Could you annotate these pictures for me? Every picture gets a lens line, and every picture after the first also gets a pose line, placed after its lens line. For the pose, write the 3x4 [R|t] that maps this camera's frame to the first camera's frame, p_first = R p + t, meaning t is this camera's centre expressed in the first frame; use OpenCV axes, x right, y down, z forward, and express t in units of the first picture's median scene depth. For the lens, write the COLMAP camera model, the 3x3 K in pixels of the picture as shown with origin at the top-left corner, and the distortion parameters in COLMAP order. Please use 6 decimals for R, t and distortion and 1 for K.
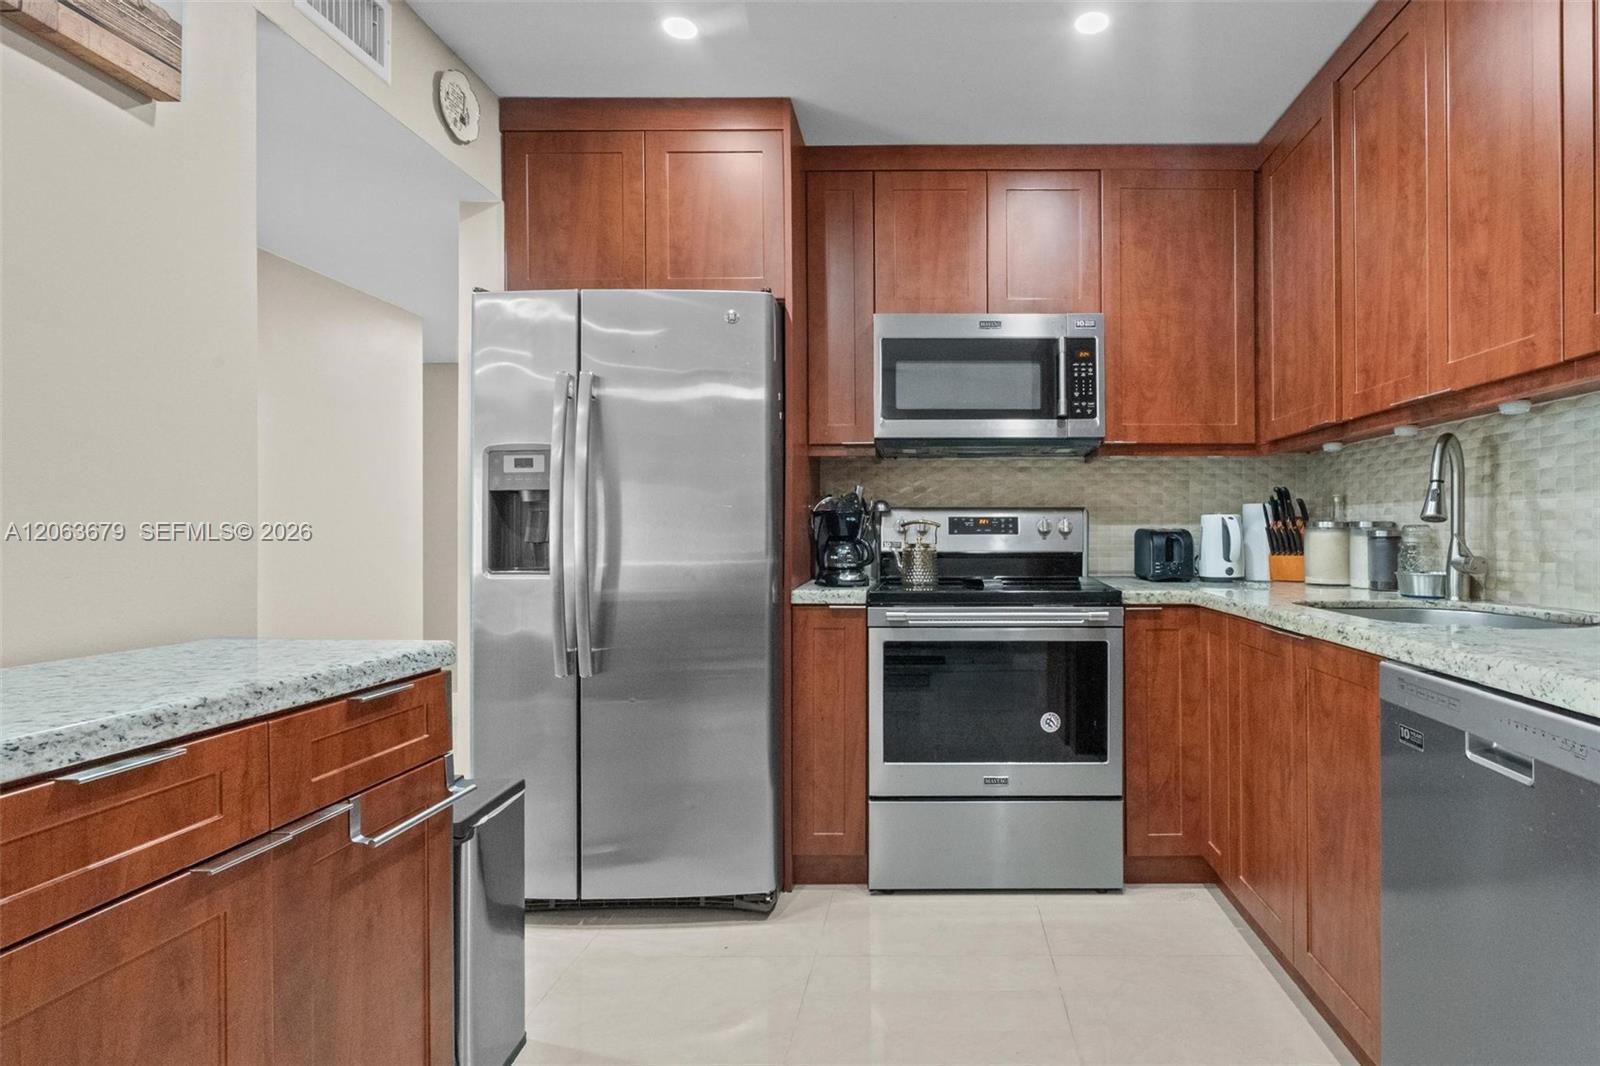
lens RADIAL K [[855.4, 0, 800.3], [0, 855.4, 540.3], [0, 0, 1]] dist [0.000140, 0.001470]
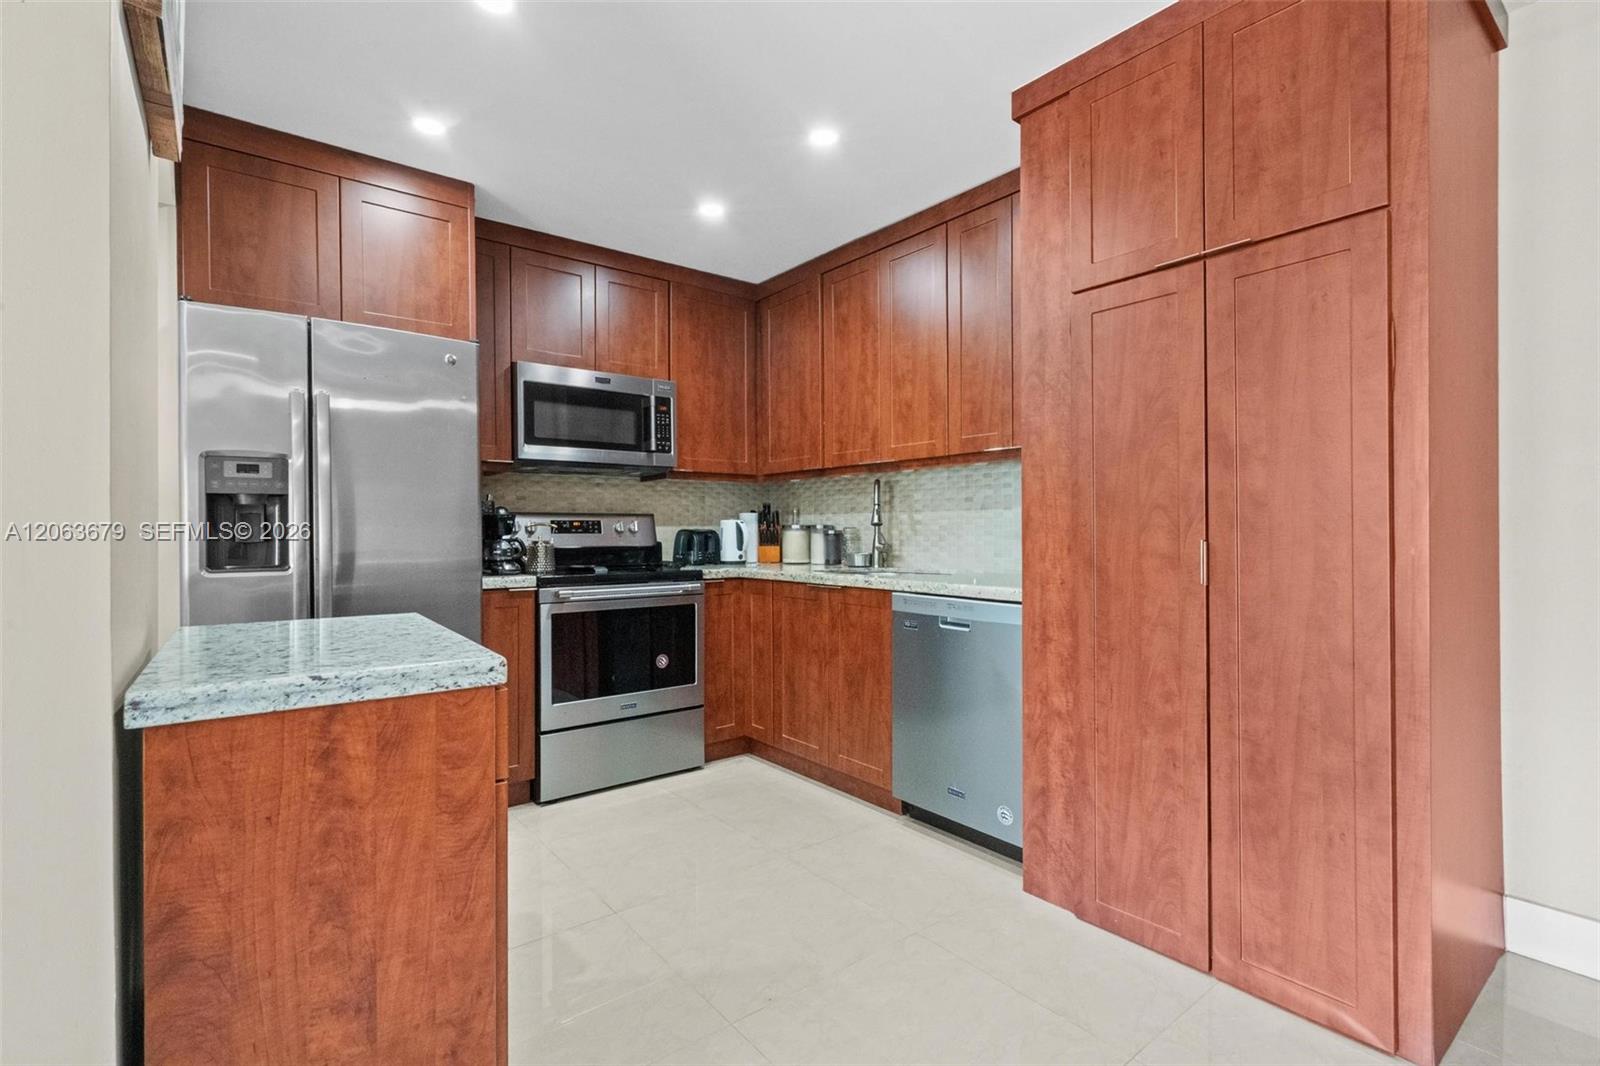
lens RADIAL K [[741.0, 0, 795.9], [0, 741.0, 547.6], [0, 0, 1]] dist [-0.000898, 0.000005]
pose [[0.784792, -0.015455, 0.619567, -0.307475], [0.008112, 0.999860, 0.014667, 0.000868], [-0.619706, -0.006485, 0.784807, -0.137090]]
